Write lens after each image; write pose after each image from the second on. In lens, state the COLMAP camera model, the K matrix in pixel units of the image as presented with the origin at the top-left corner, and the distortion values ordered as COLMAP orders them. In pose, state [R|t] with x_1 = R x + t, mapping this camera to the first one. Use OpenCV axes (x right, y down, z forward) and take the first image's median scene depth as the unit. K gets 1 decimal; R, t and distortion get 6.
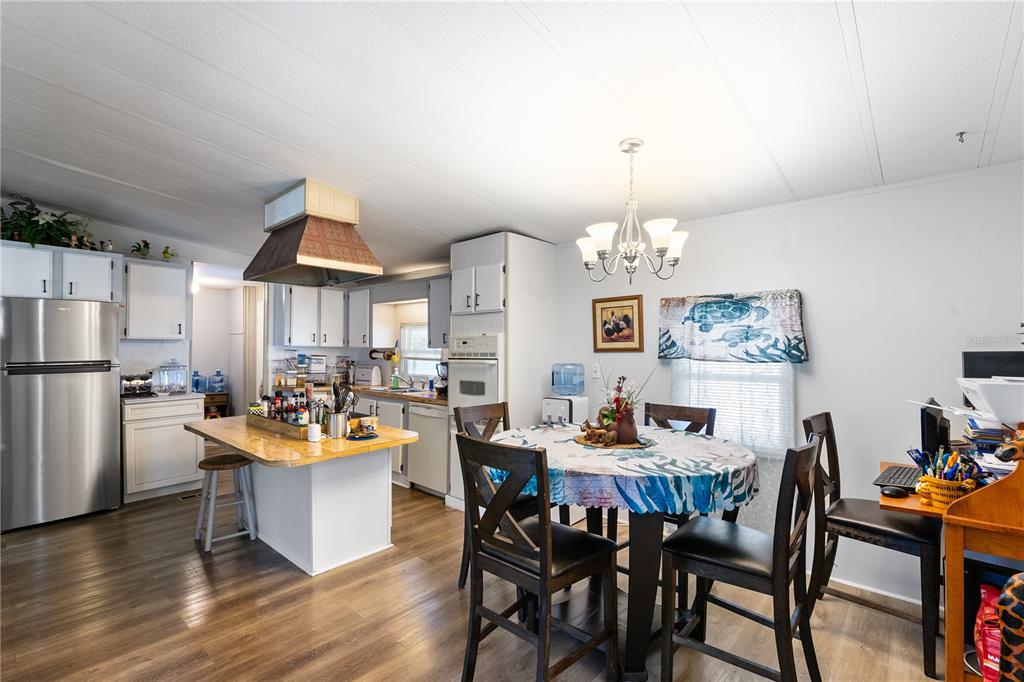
lens RADIAL K [[467.3, 0, 512.0], [0, 467.3, 341.0], [0, 0, 1]] dist [0.000142, 0.000000]
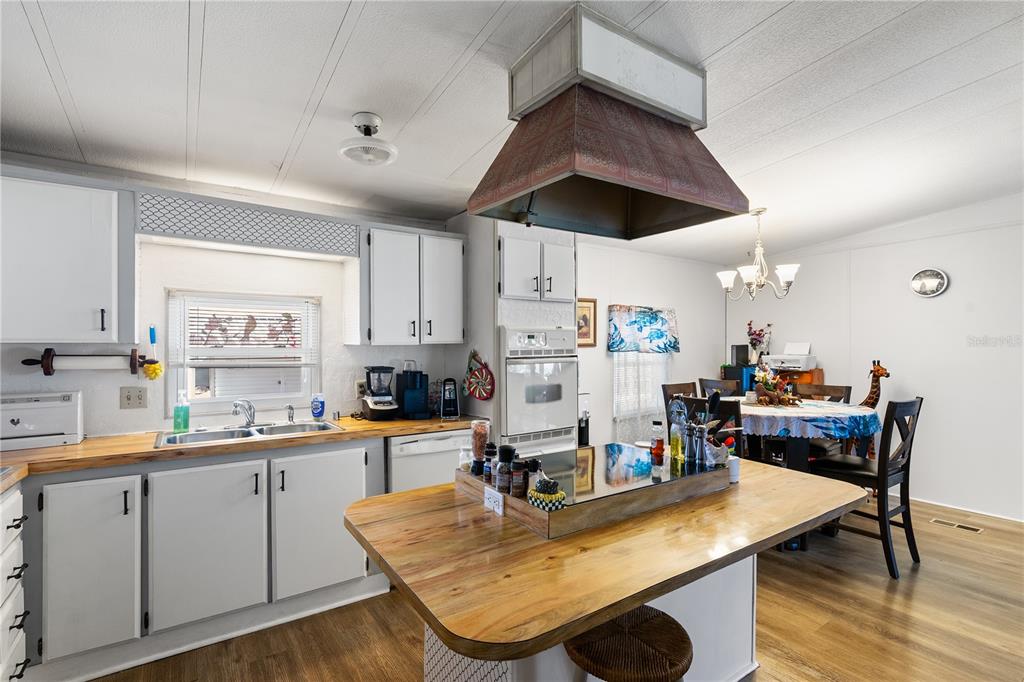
lens RADIAL K [[467.3, 0, 512.0], [0, 467.3, 341.0], [0, 0, 1]] dist [0.000142, 0.000000]
pose [[0.244397, 0.005362, 0.969660, -0.929920], [-0.013555, 0.999906, -0.002112, 0.013654], [-0.969581, -0.012627, 0.244447, 0.911709]]
